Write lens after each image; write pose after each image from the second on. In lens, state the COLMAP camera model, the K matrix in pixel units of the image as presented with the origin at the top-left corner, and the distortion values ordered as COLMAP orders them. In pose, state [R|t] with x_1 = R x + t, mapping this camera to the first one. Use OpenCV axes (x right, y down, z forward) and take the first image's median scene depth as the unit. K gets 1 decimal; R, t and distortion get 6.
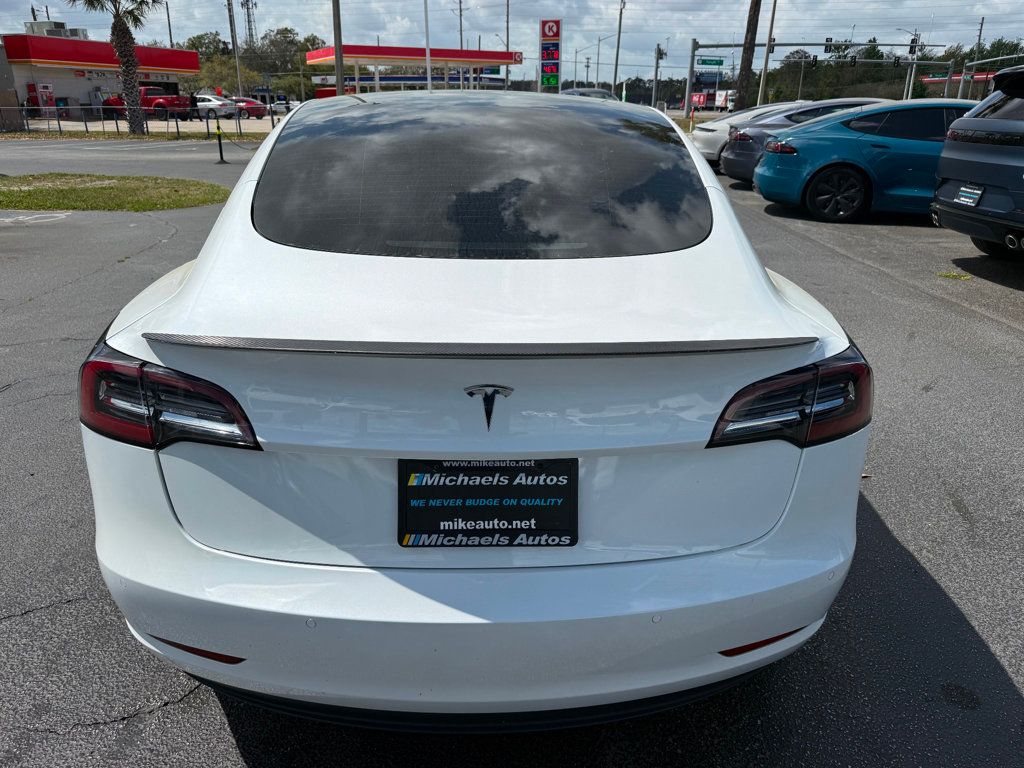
lens RADIAL K [[744.6, 0, 521.3], [0, 744.6, 383.3], [0, 0, 1]] dist [0.030598, -0.047961]
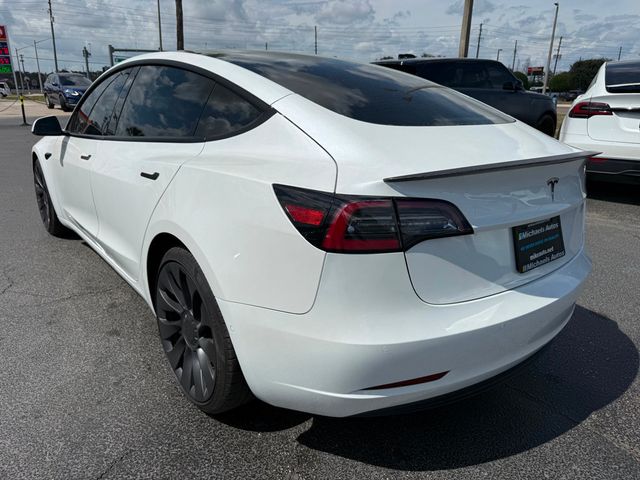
lens RADIAL K [[465.4, 0, 321.2], [0, 465.4, 239.3], [0, 0, 1]] dist [0.030598, -0.047961]
pose [[0.794529, -0.174512, 0.581609, -1.227810], [0.202151, 0.979195, 0.017652, 0.012351], [-0.572589, 0.103548, 0.813277, 0.320929]]
